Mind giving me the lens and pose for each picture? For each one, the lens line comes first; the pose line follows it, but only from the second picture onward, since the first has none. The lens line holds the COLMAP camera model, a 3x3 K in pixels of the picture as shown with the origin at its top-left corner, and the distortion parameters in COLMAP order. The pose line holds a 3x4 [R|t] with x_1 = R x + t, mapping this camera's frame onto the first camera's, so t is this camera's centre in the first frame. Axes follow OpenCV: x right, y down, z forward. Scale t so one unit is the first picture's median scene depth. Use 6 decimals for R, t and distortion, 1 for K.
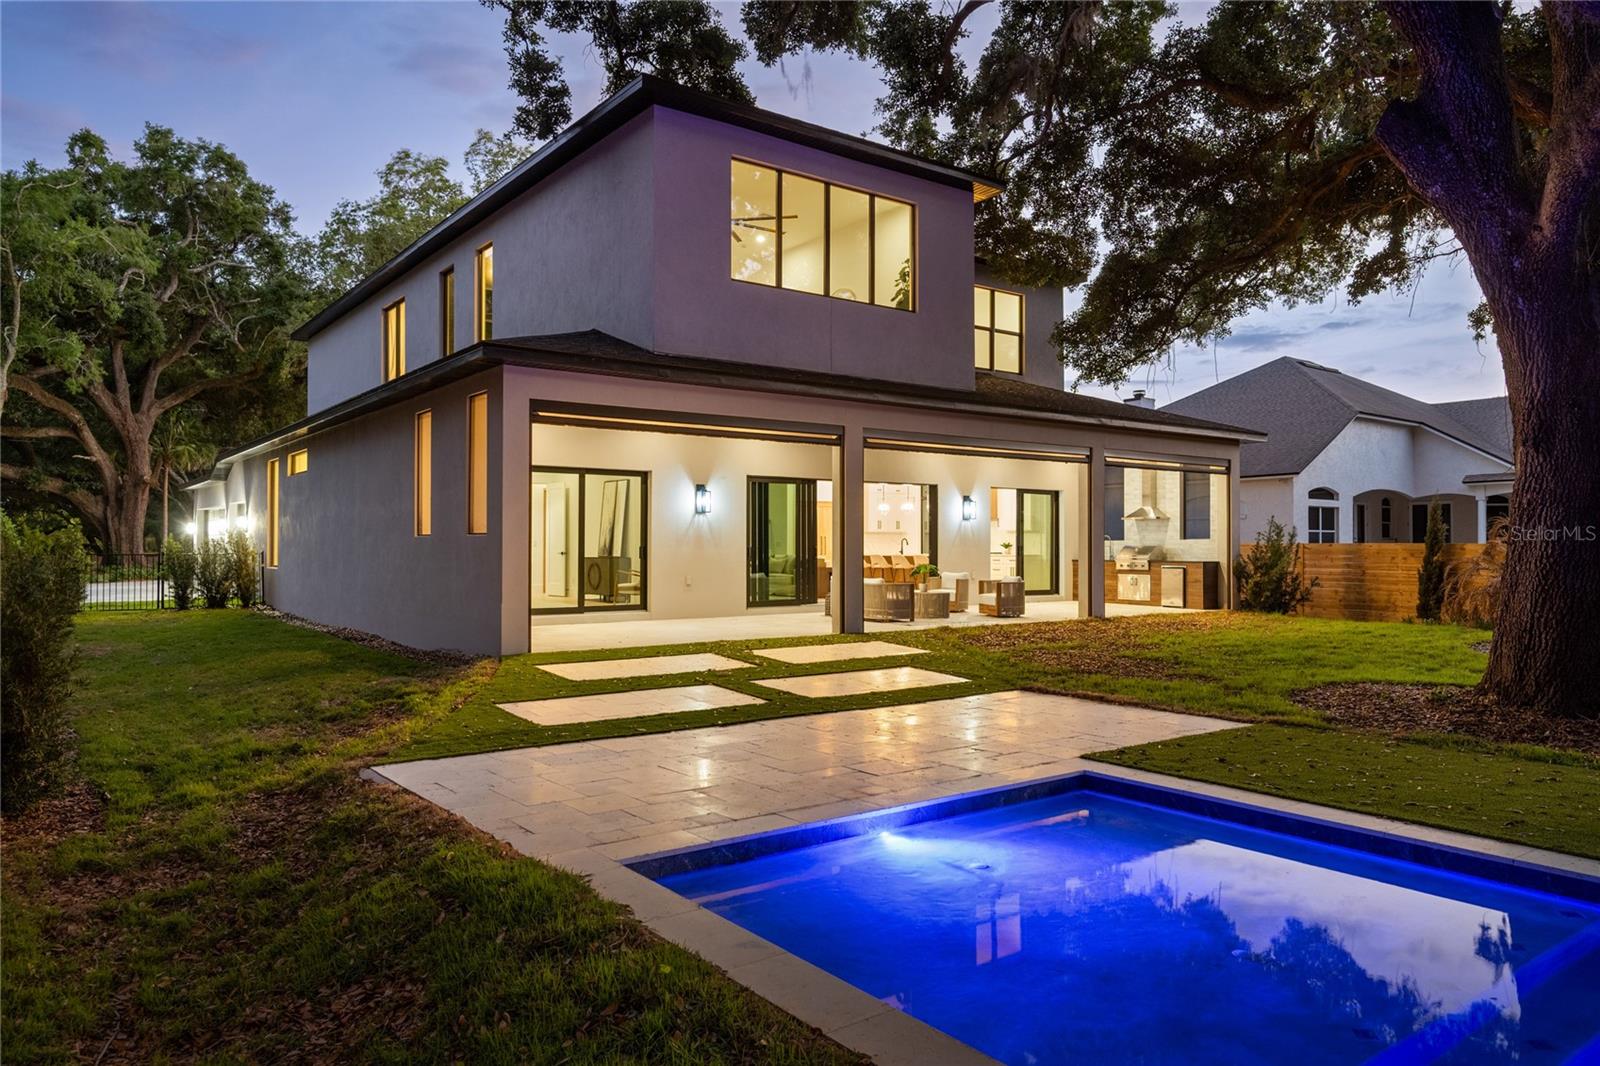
lens RADIAL K [[1067.1, 0, 794.9], [0, 1067.1, 534.9], [0, 0, 1]] dist [-0.002137, 0.000713]
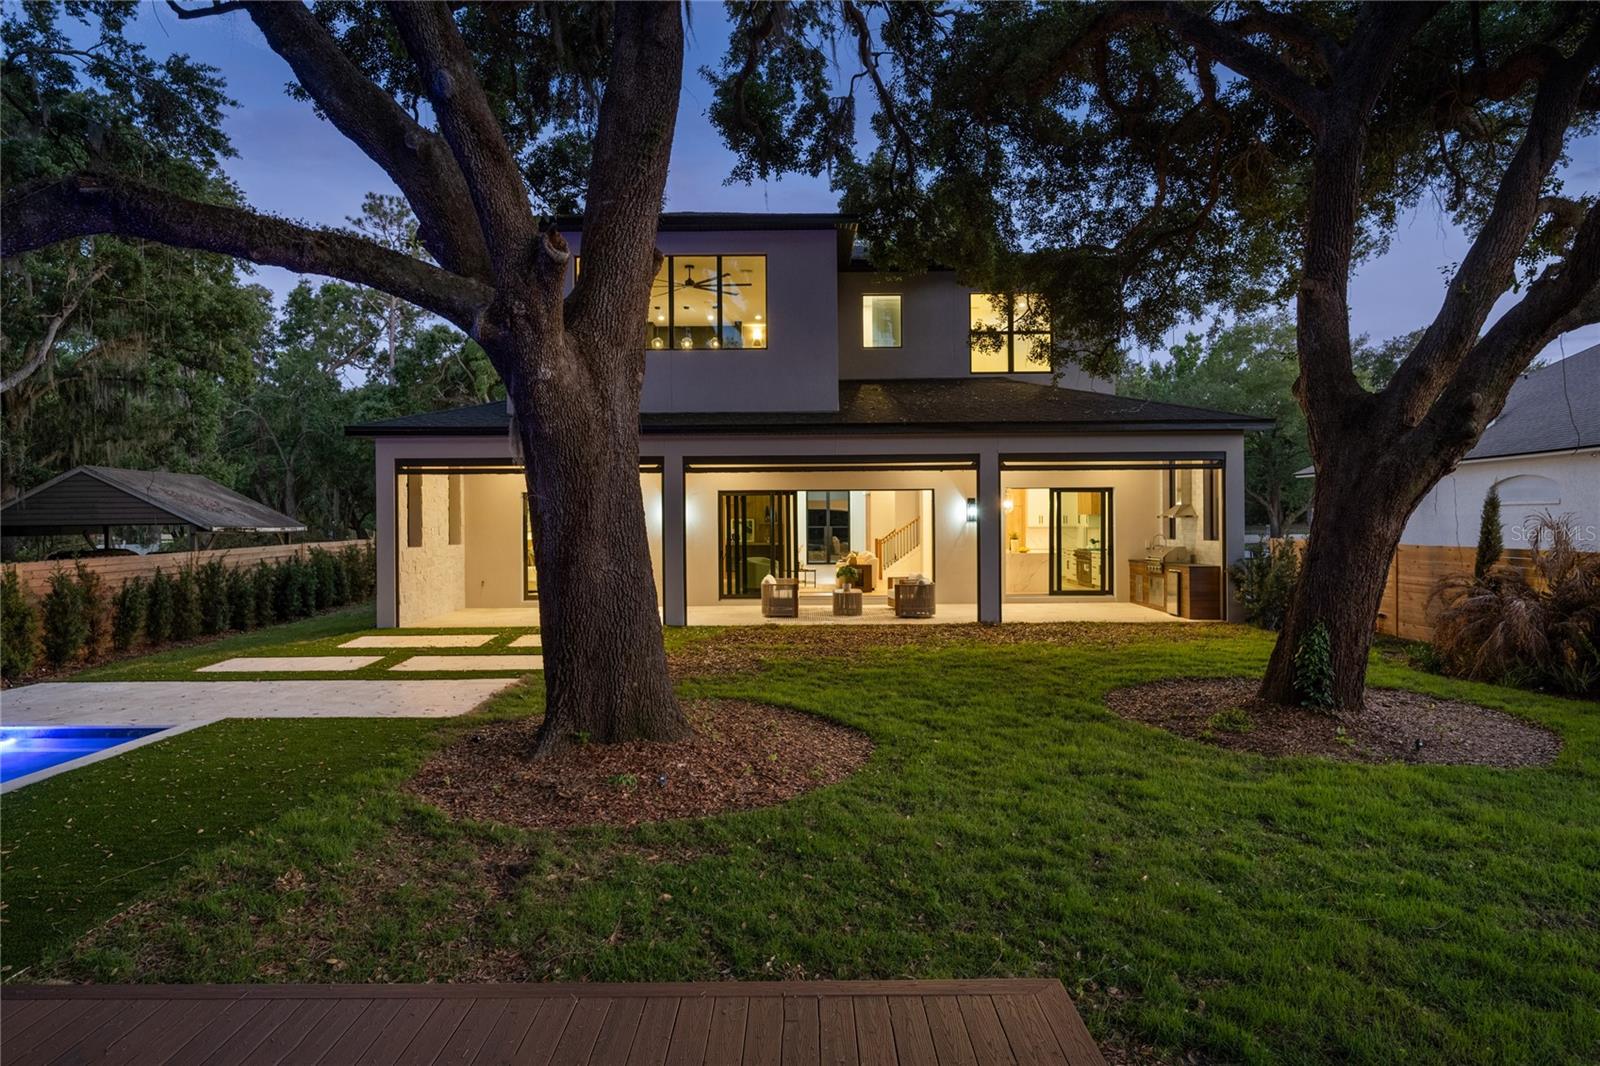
lens RADIAL K [[982.4, 0, 798.4], [0, 982.4, 530.8], [0, 0, 1]] dist [-0.002774, -0.002565]
pose [[0.798603, -0.002775, -0.601851, 0.569703], [0.015068, 0.999768, 0.015384, -0.021231], [0.601669, -0.021354, 0.798460, 0.125710]]
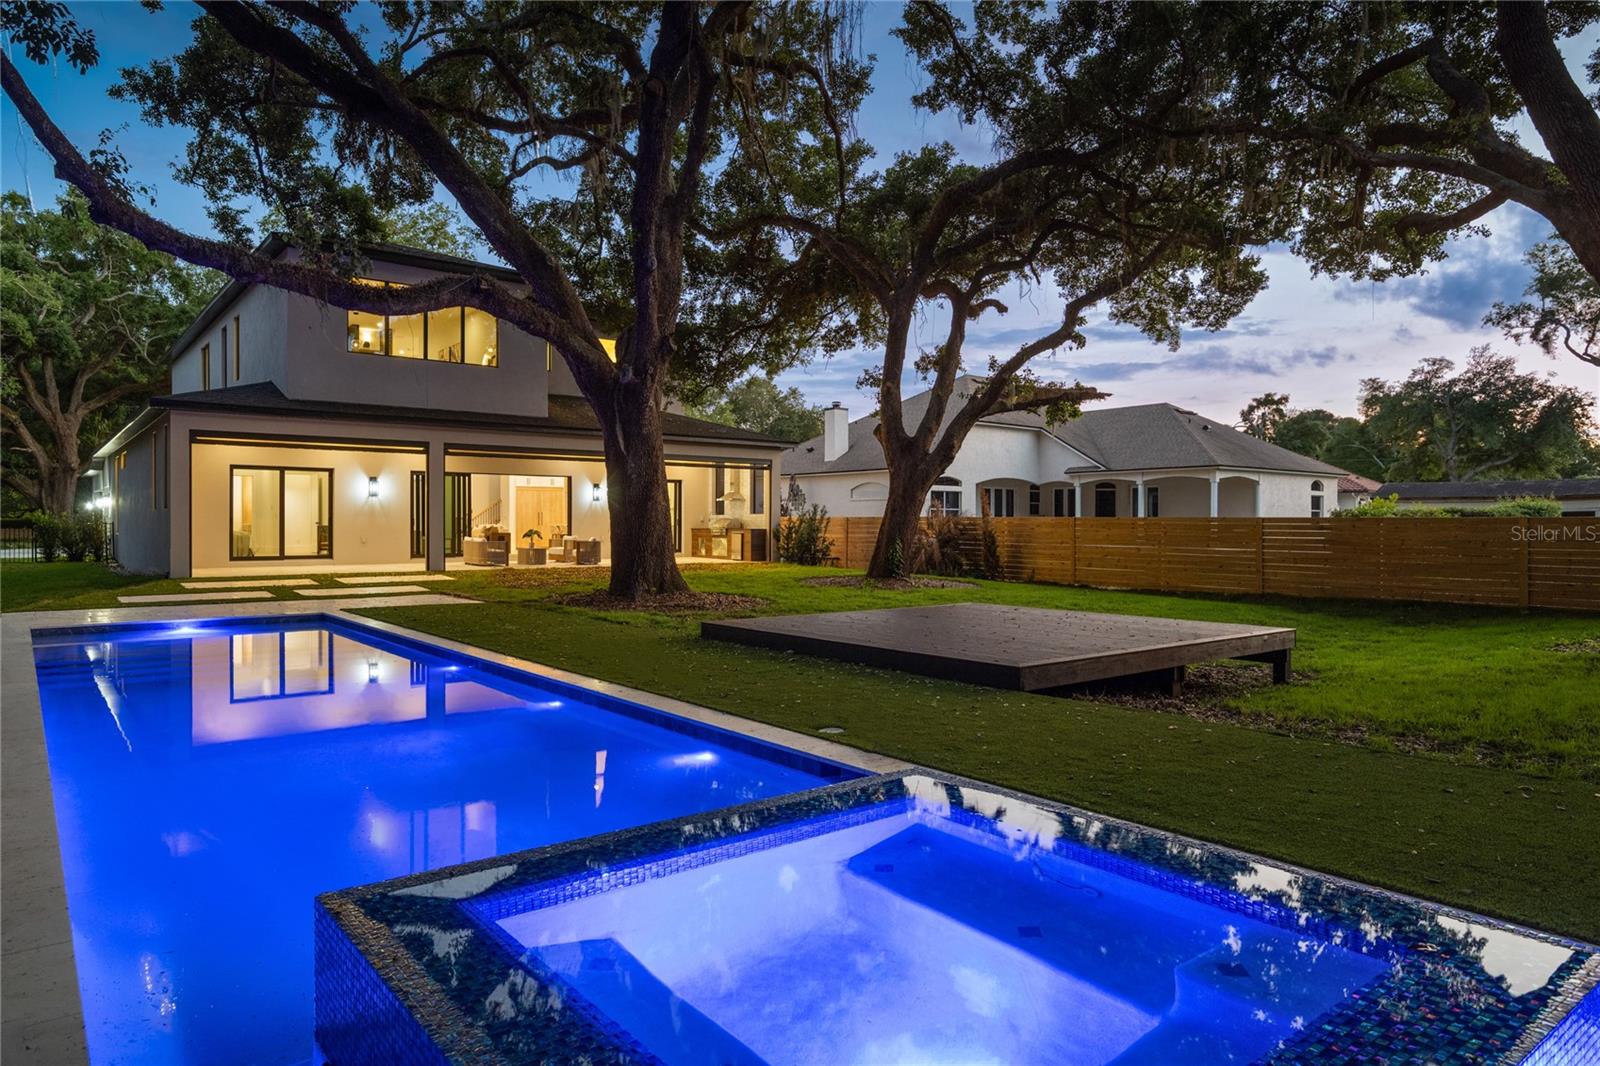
lens RADIAL K [[982.4, 0, 798.0], [0, 982.4, 533.2], [0, 0, 1]] dist [-0.002774, -0.002565]
pose [[0.999266, 0.000381, 0.038305, 0.364260], [-0.001147, 0.999800, 0.019983, 0.003481], [-0.038290, -0.020012, 0.999066, -0.335938]]
